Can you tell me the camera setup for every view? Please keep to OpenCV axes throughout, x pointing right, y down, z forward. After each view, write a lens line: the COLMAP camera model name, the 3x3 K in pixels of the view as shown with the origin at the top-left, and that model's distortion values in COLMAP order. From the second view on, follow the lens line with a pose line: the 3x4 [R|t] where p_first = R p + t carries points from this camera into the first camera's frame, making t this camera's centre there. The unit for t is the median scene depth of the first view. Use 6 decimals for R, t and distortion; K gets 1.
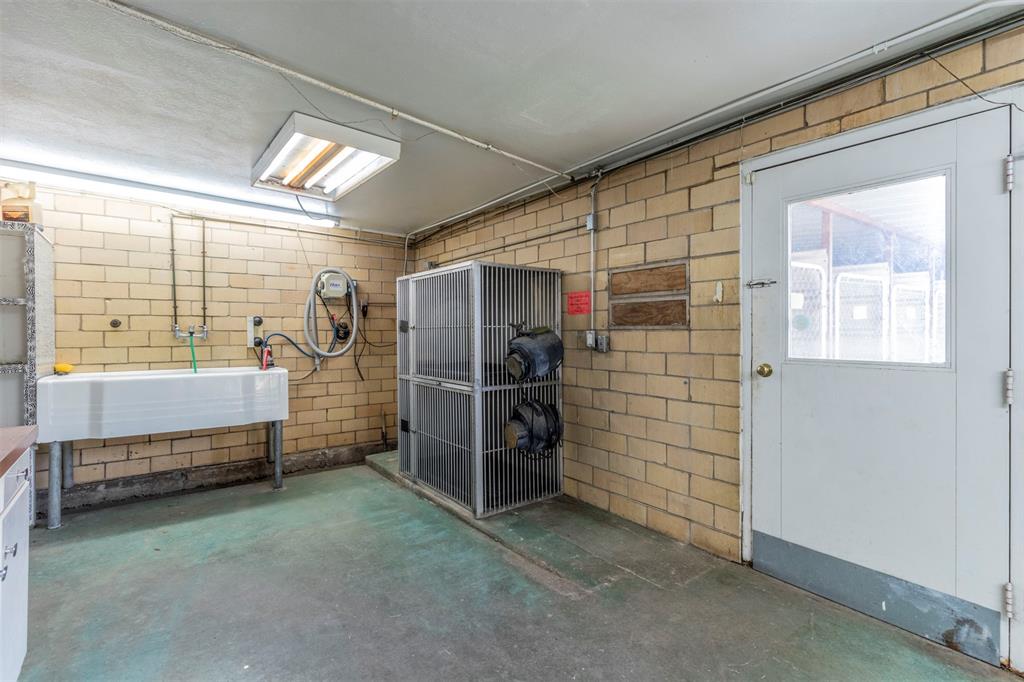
lens RADIAL K [[477.2, 0, 514.8], [0, 477.2, 332.8], [0, 0, 1]] dist [-0.000186, 0.000083]
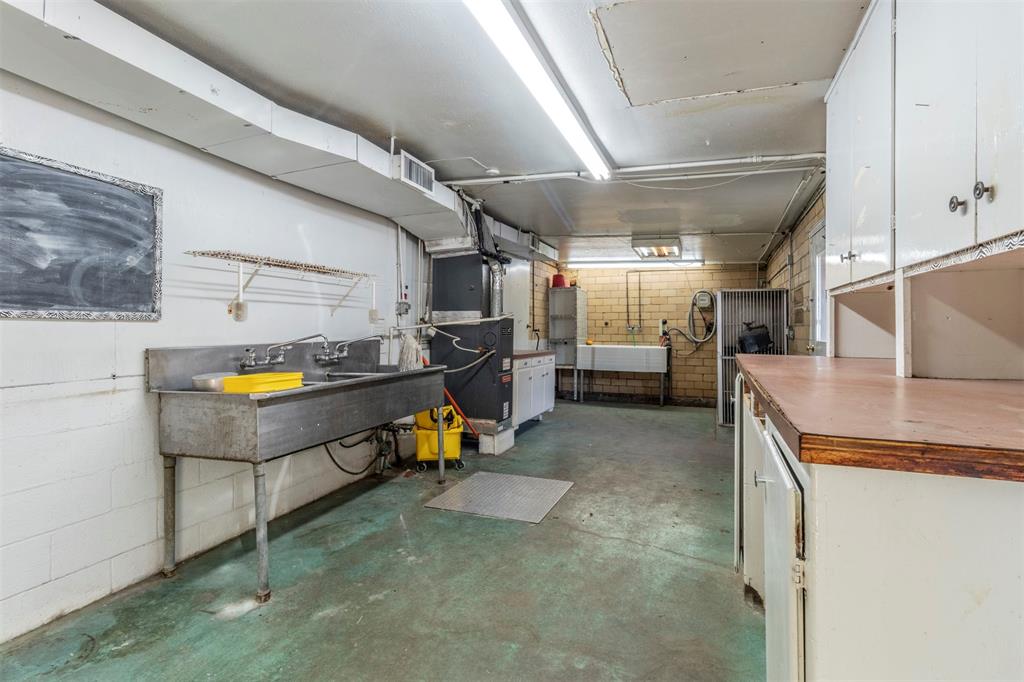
lens RADIAL K [[477.2, 0, 511.7], [0, 477.2, 333.3], [0, 0, 1]] dist [-0.000186, 0.000083]
pose [[0.494816, 0.010615, -0.868933, 0.818053], [-0.006792, 0.999942, 0.008348, 0.009337], [0.868971, 0.001771, 0.494859, -0.458341]]
